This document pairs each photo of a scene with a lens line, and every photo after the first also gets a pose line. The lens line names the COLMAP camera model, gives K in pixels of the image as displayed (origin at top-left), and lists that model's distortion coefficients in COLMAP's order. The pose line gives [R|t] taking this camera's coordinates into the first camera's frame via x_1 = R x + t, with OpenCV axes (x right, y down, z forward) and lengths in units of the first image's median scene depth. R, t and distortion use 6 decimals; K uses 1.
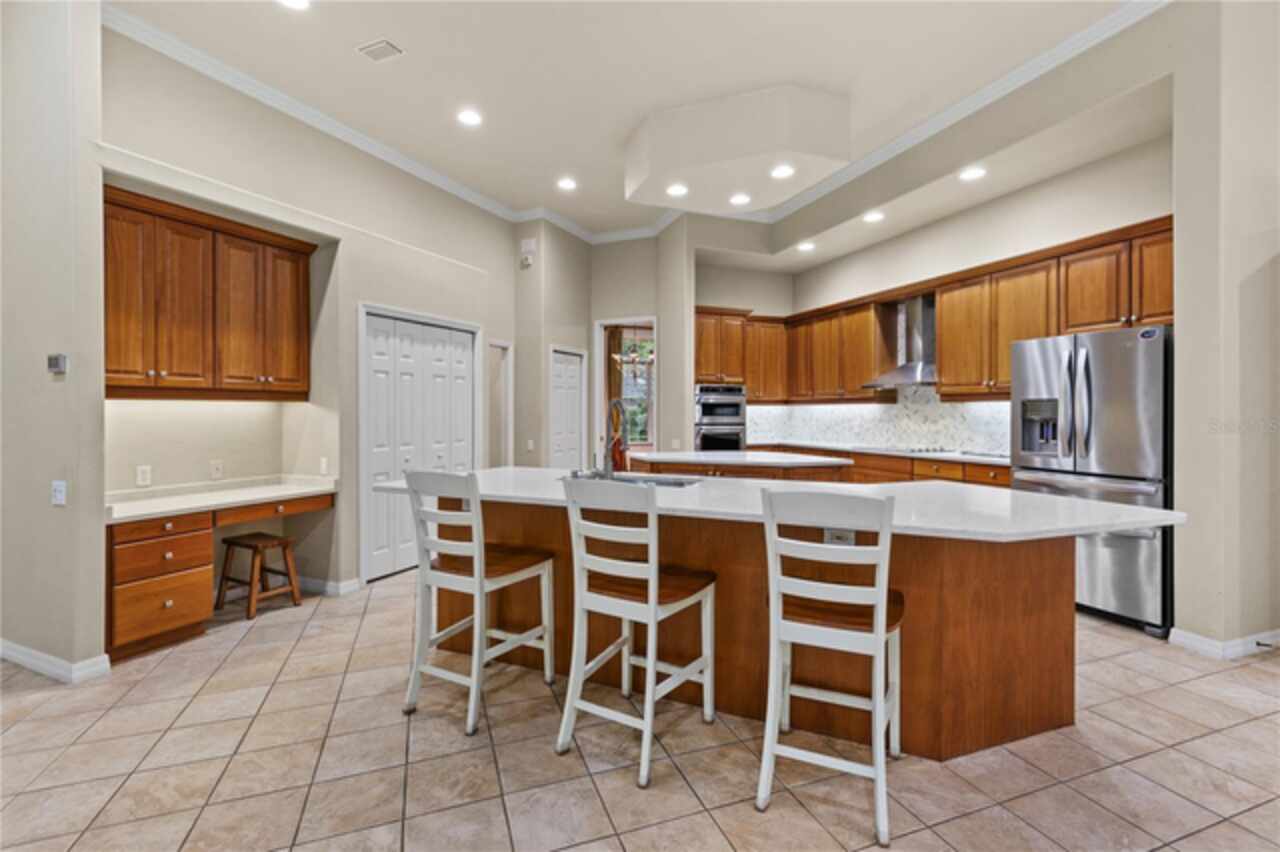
lens RADIAL K [[571.4, 0, 642.2], [0, 571.4, 419.3], [0, 0, 1]] dist [0.003225, 0.000180]
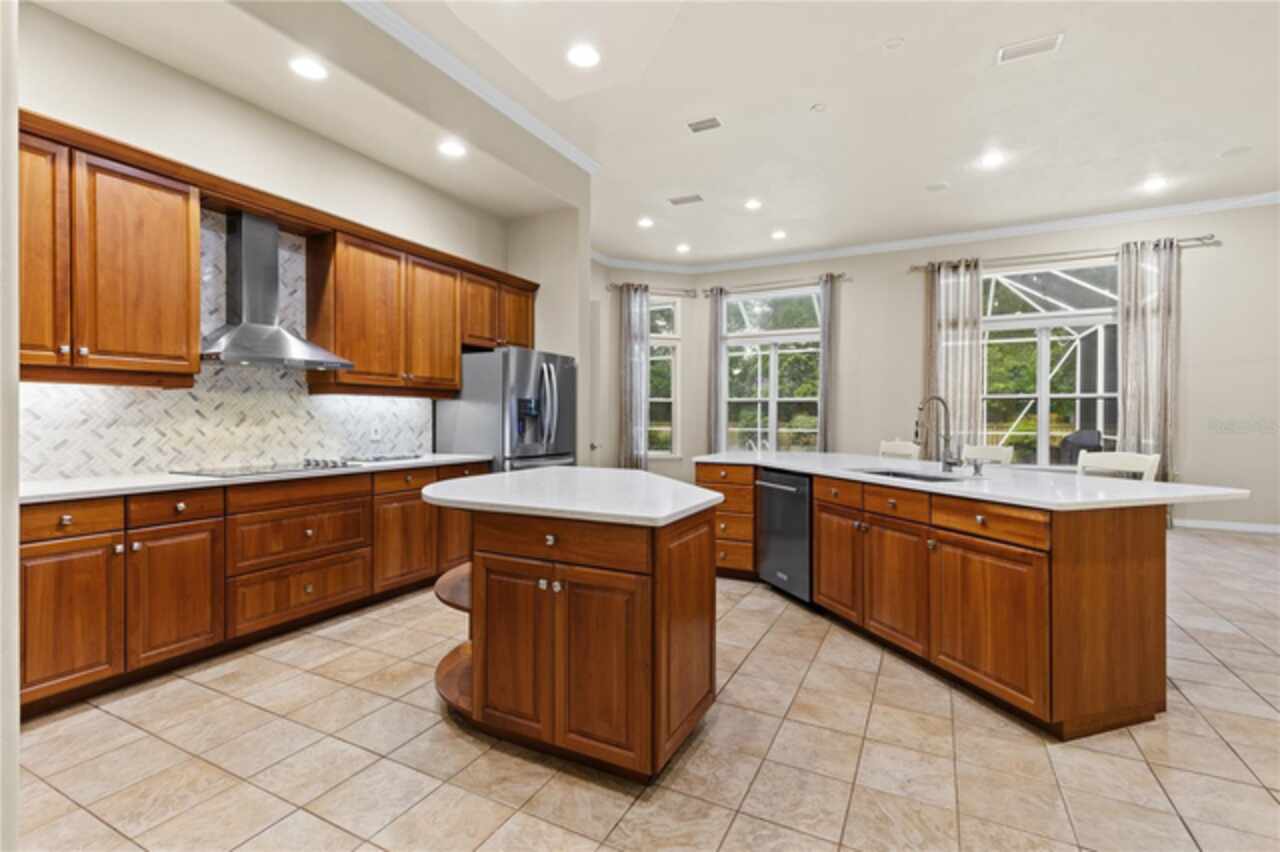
lens RADIAL K [[571.4, 0, 637.9], [0, 571.4, 420.7], [0, 0, 1]] dist [0.003225, 0.000180]
pose [[-0.680773, -0.017207, 0.732292, -0.250956], [-0.005522, 0.999816, 0.018360, -0.011875], [-0.732473, 0.008455, -0.680743, 1.188538]]
